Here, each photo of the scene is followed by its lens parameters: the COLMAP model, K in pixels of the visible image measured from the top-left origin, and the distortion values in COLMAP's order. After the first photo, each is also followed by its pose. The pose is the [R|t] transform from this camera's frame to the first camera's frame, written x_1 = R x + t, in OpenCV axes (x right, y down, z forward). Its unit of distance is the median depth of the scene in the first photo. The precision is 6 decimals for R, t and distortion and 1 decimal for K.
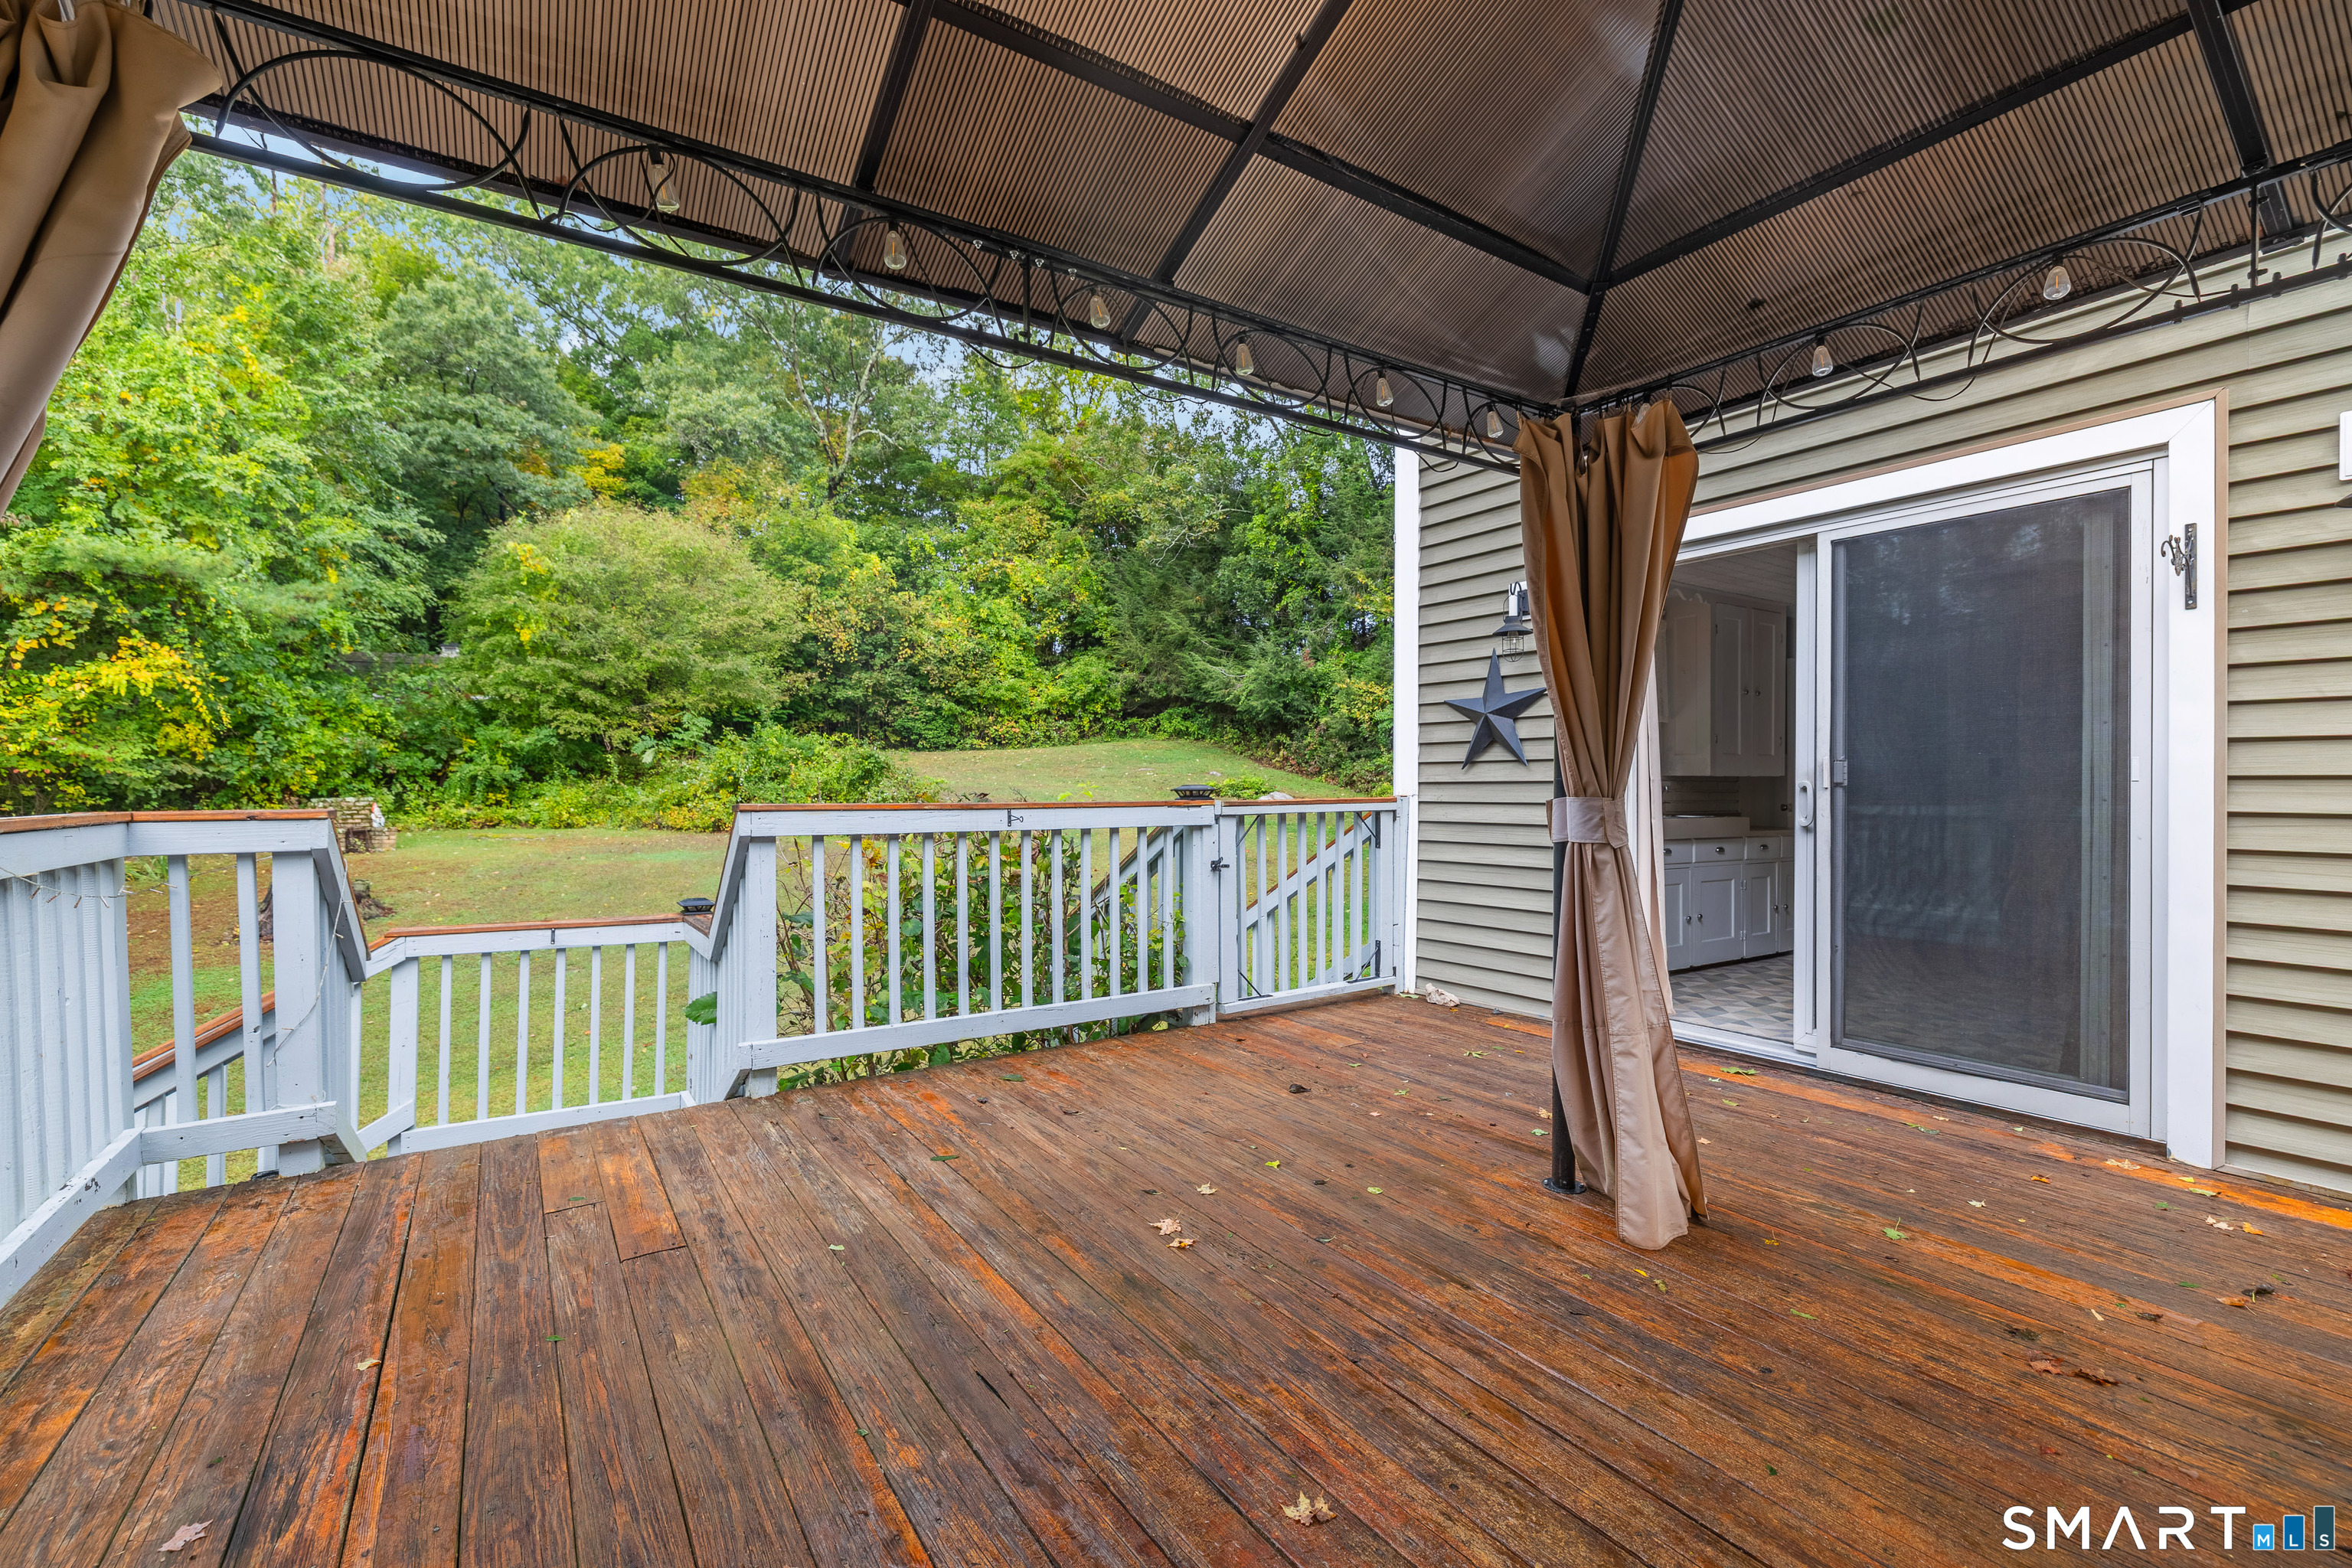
lens RADIAL K [[1021.3, 0, 1173.4], [0, 1021.3, 777.8], [0, 0, 1]] dist [-0.004328, 0.002055]
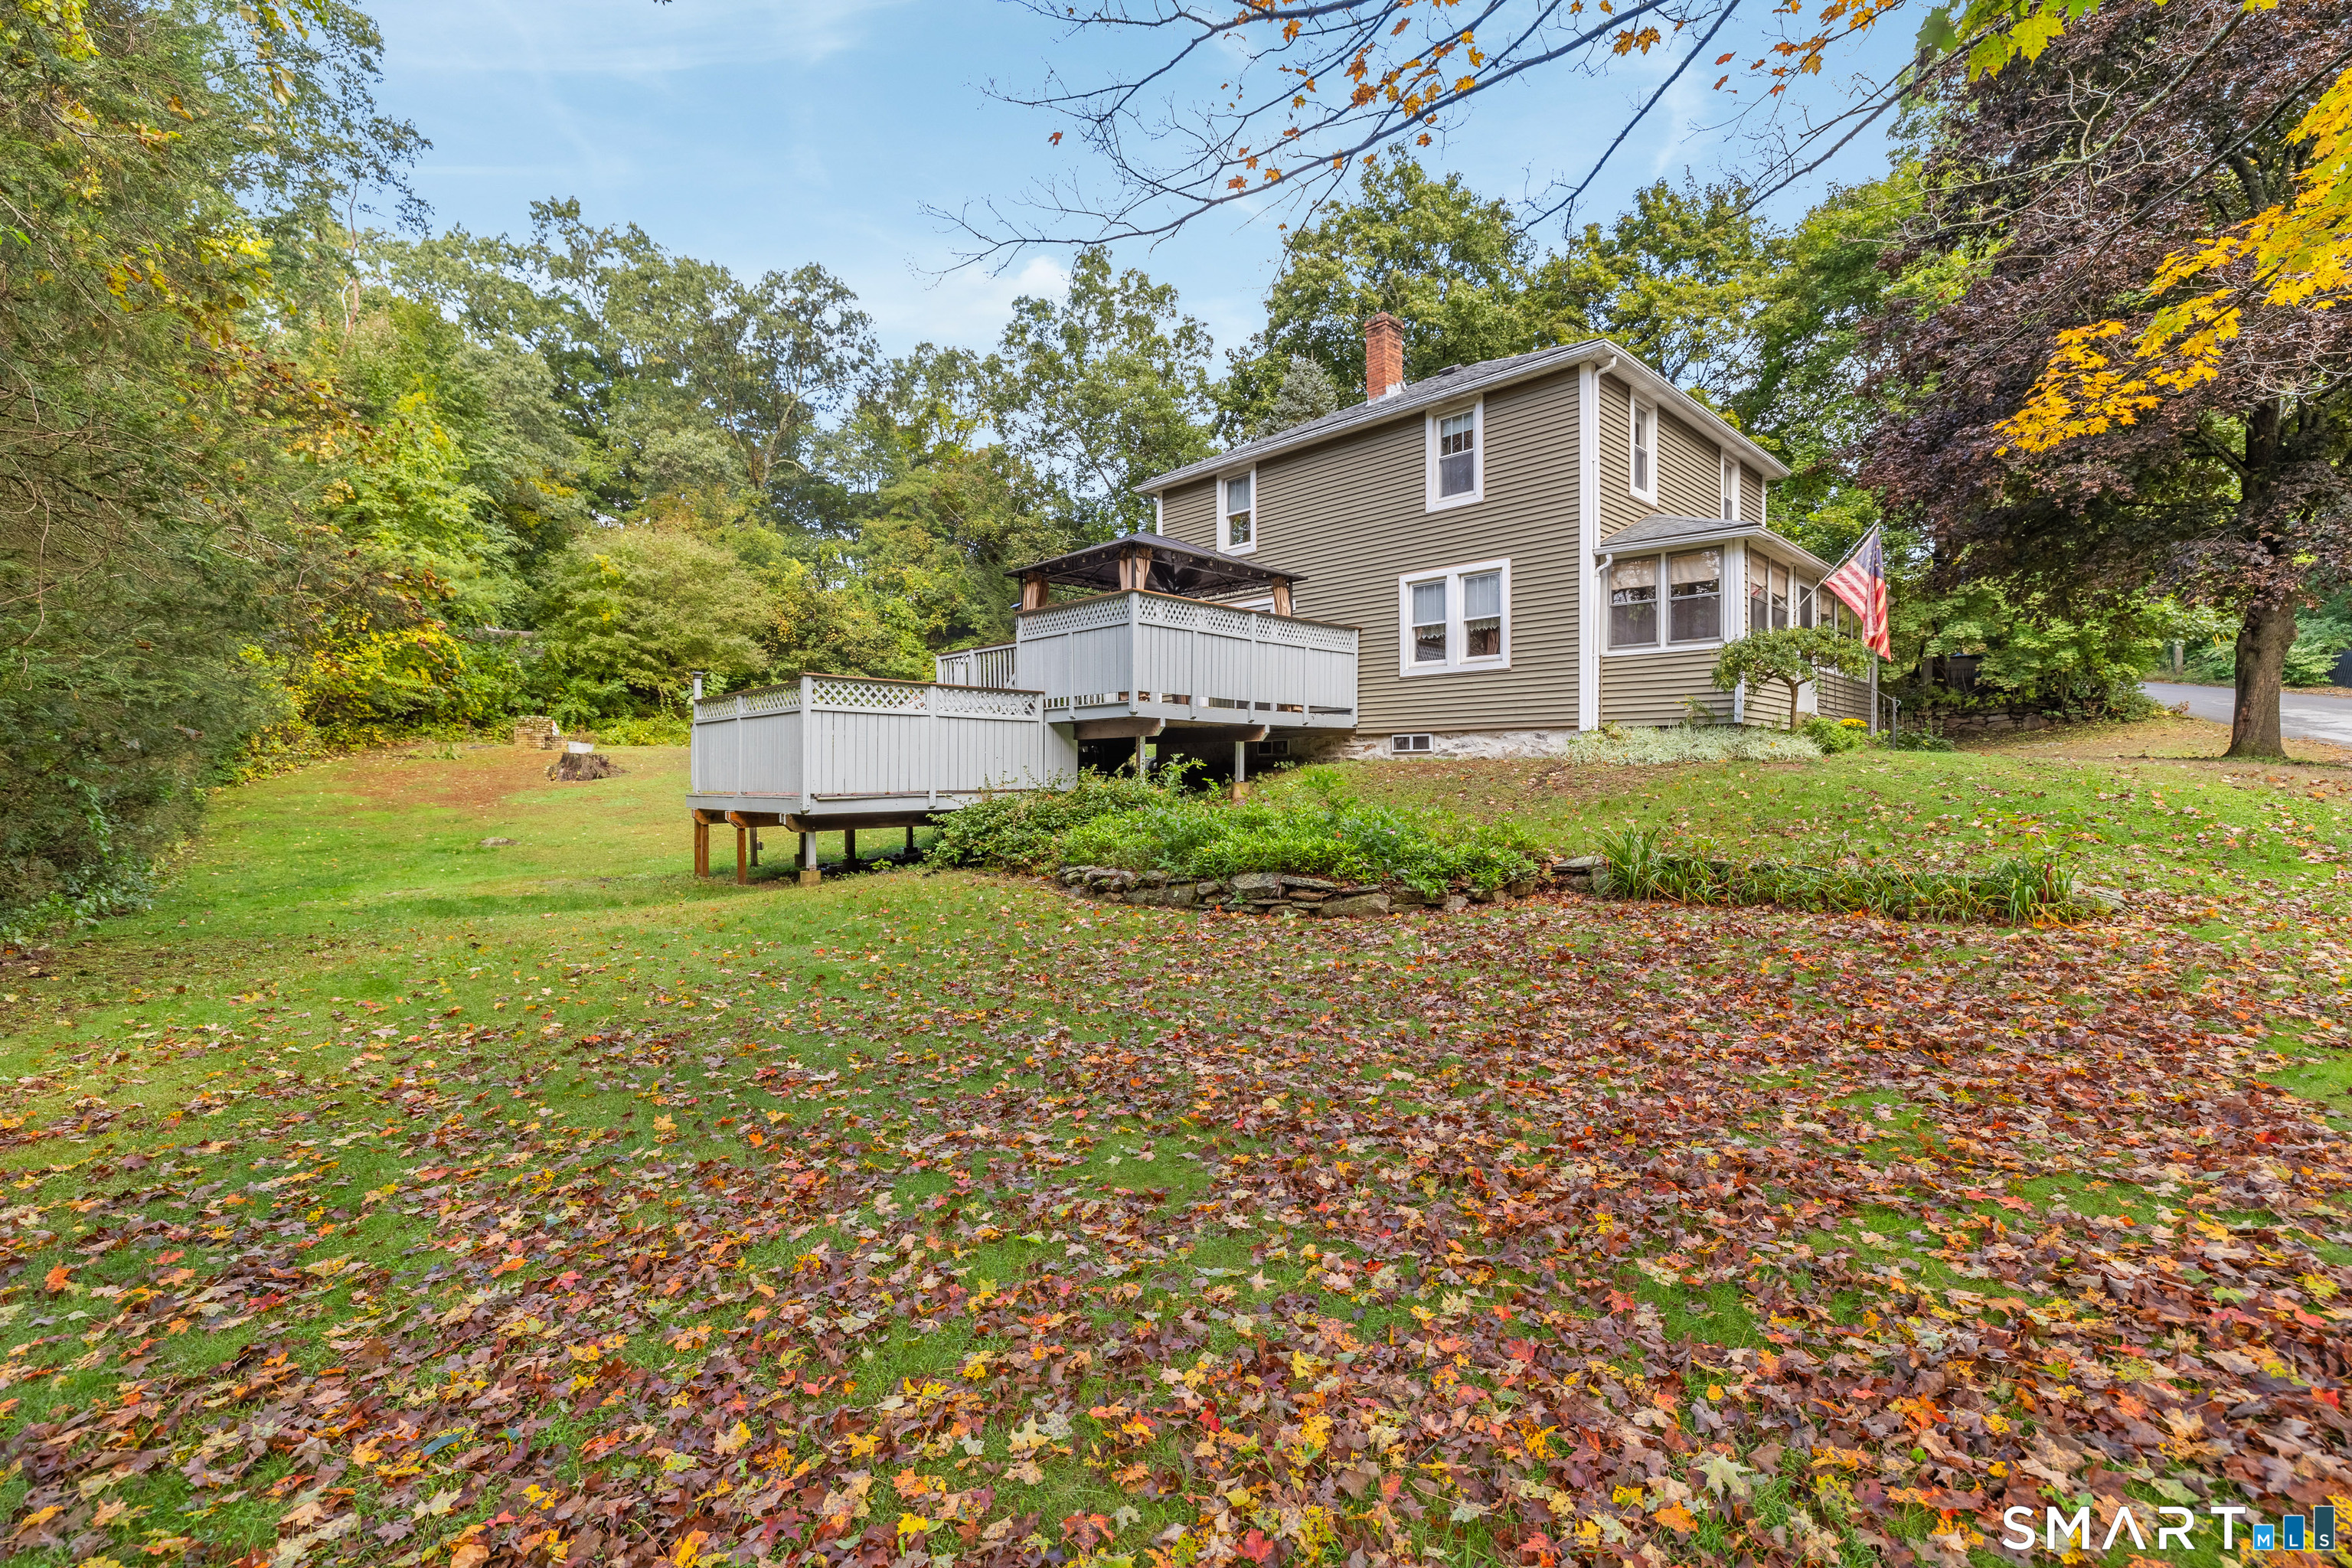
lens RADIAL K [[1021.3, 0, 1164.5], [0, 1021.3, 777.8], [0, 0, 1]] dist [-0.004328, 0.002055]
pose [[0.985608, 0.000861, 0.169045, -0.057908], [-0.001668, 0.999988, 0.004637, 0.055897], [-0.169039, -0.004852, 0.985597, -0.394566]]
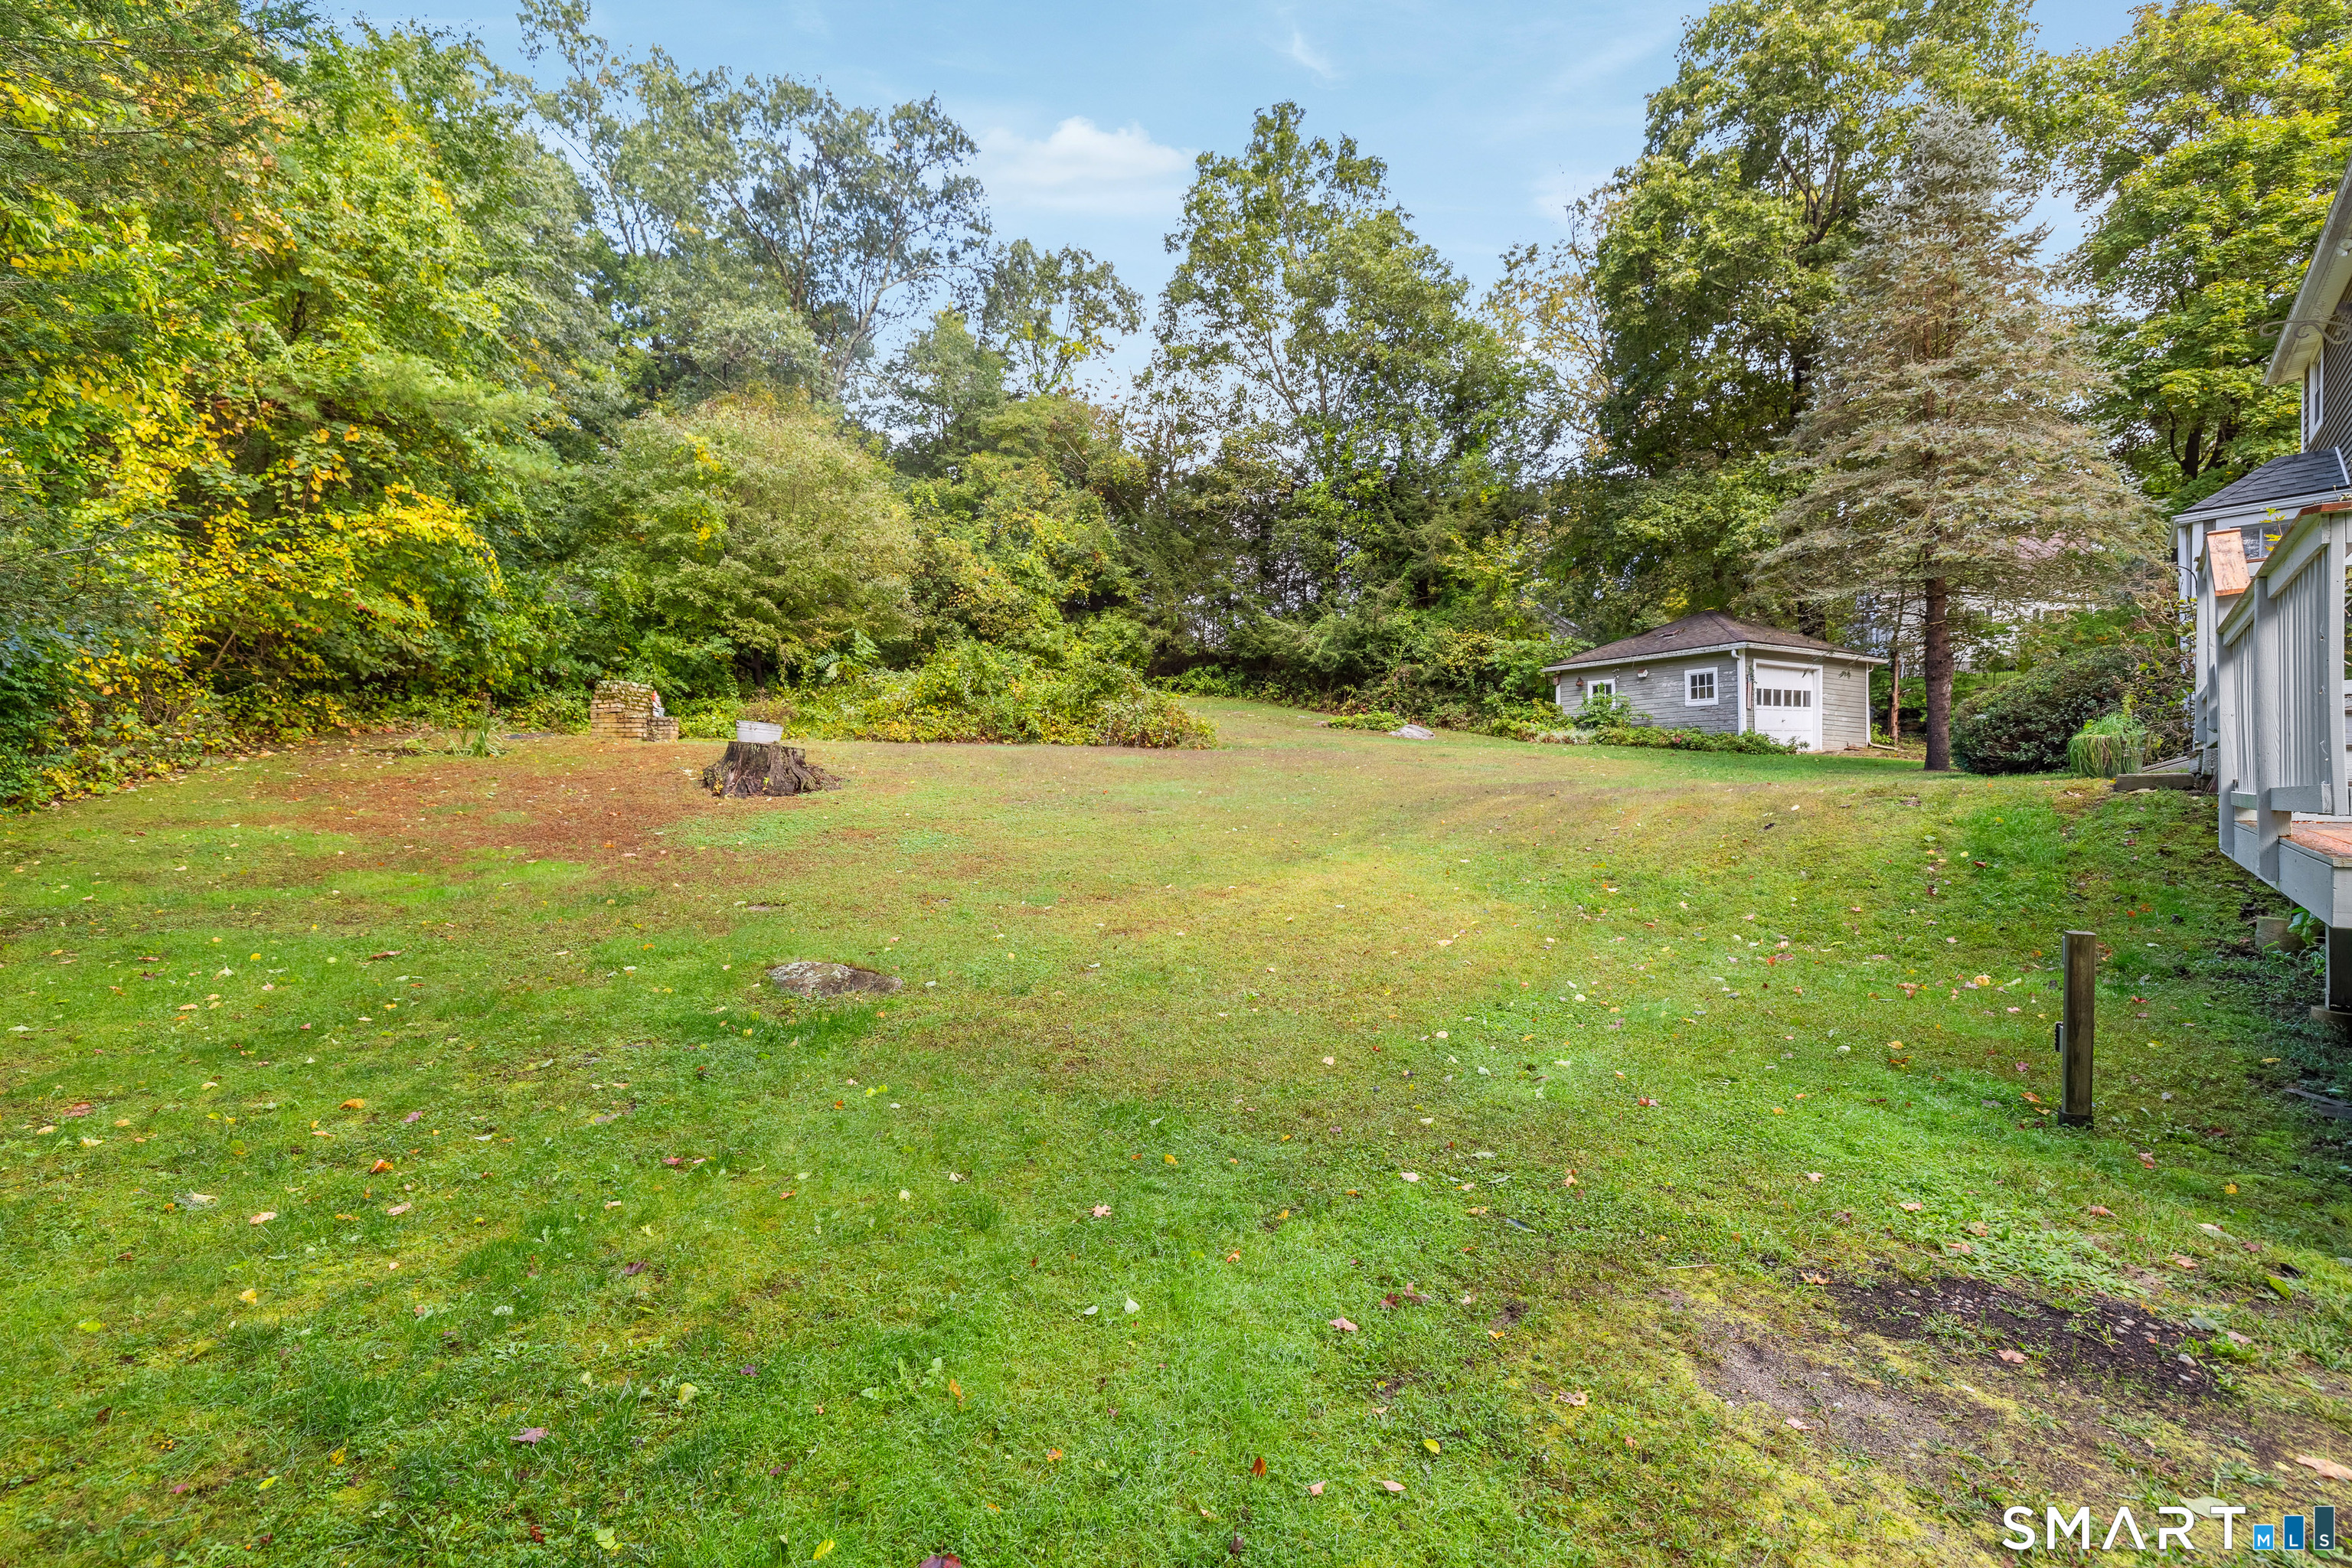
lens RADIAL K [[1021.3, 0, 1179.6], [0, 1021.3, 785.4], [0, 0, 1]] dist [-0.004328, 0.002055]
pose [[0.969167, 0.001552, 0.246402, -0.294935], [-0.000902, 0.999996, -0.002748, 0.058986], [-0.246405, 0.002441, 0.969164, -0.000525]]
